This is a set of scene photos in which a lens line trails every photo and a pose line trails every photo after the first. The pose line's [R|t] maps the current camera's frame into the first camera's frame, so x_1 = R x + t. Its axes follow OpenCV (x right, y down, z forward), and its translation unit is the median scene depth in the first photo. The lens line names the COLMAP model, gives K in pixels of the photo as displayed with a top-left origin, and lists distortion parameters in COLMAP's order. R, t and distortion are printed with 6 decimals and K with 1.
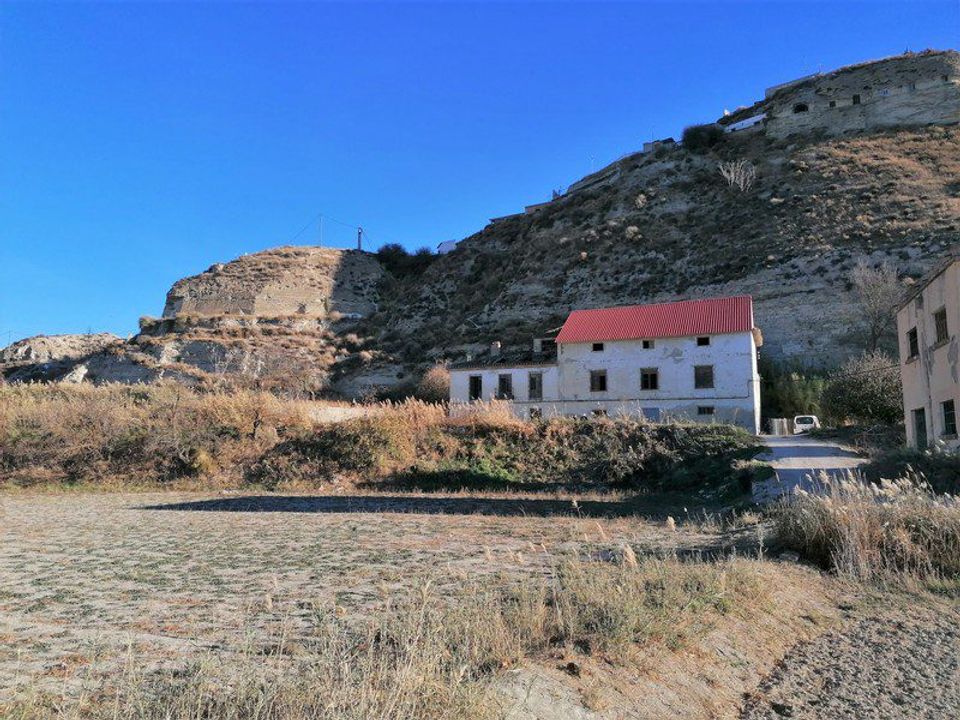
lens RADIAL K [[722.9, 0, 469.6], [0, 722.9, 352.7], [0, 0, 1]] dist [0.118824, -0.145040]
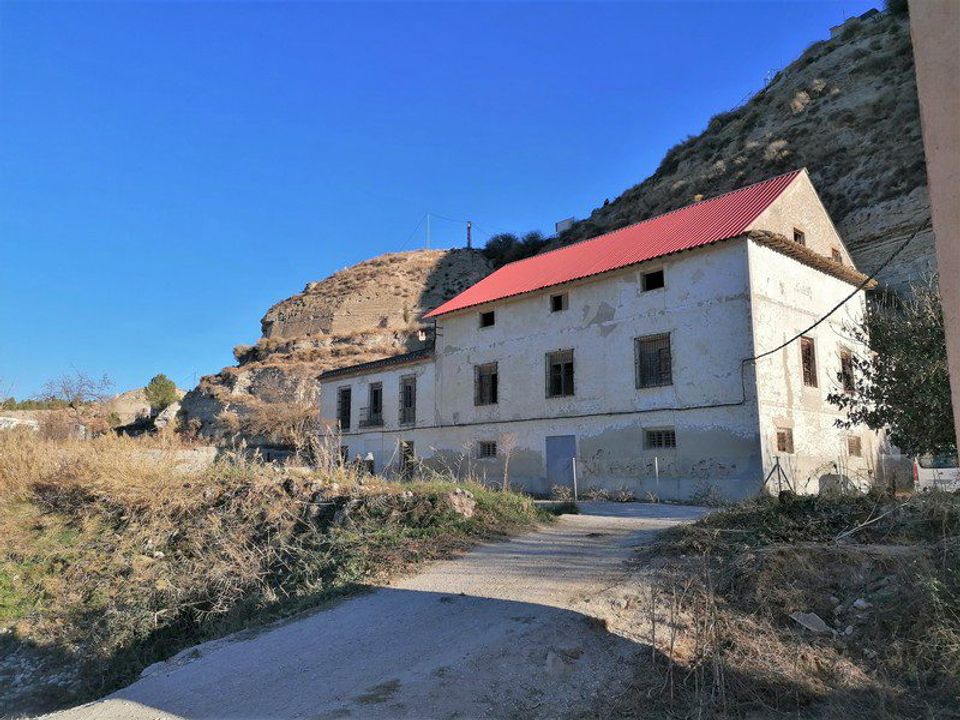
lens RADIAL K [[722.9, 0, 469.6], [0, 722.9, 352.7], [0, 0, 1]] dist [0.118824, -0.145040]
pose [[0.914169, -0.072651, -0.398770, 0.239118], [0.057913, 0.997123, -0.048900, 0.026180], [0.401175, 0.021609, 0.915746, 0.340299]]
